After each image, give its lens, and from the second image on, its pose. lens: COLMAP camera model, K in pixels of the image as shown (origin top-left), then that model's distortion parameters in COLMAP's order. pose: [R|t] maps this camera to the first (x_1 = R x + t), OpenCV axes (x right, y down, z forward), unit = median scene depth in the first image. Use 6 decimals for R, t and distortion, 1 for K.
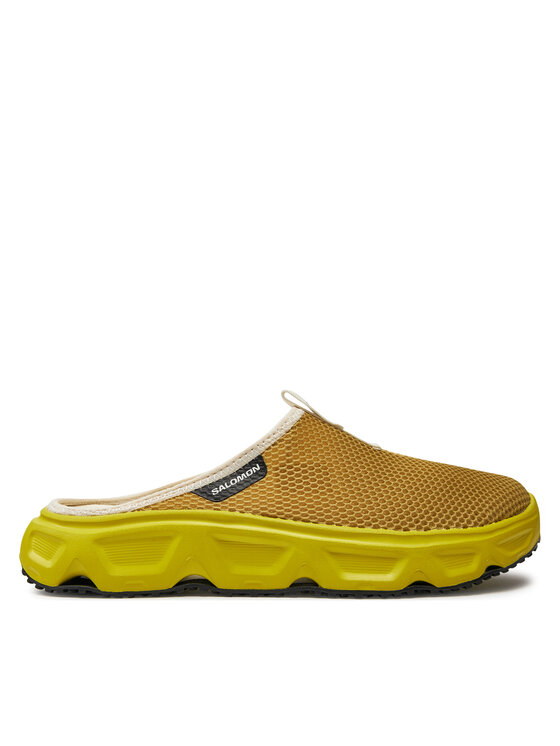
lens RADIAL K [[900.1, 0, 278.6], [0, 900.1, 375.3], [0, 0, 1]] dist [0.005709, 0.000000]
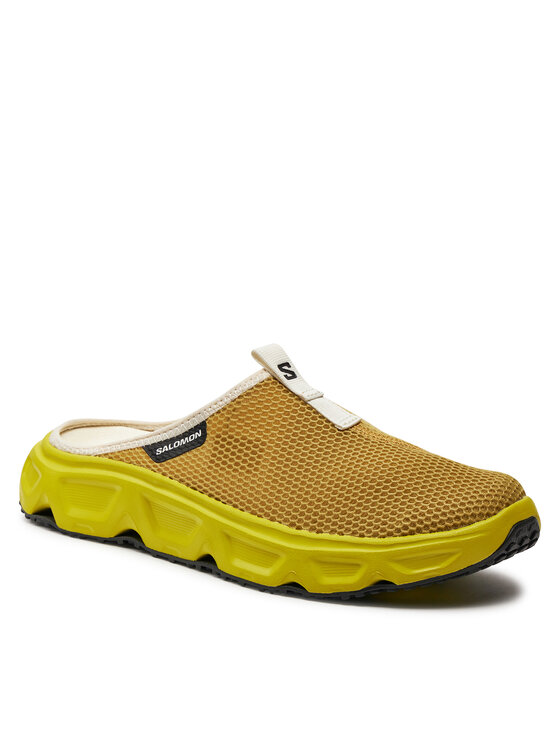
lens RADIAL K [[2194.3, 0, 280.1], [0, 2194.3, 373.1], [0, 0, 1]] dist [-0.066070, 0.000000]
pose [[0.821743, 0.152477, -0.549080, 1.326992], [0.001866, 0.962813, 0.270161, -0.593936], [0.569855, -0.223028, 0.790901, -0.790321]]
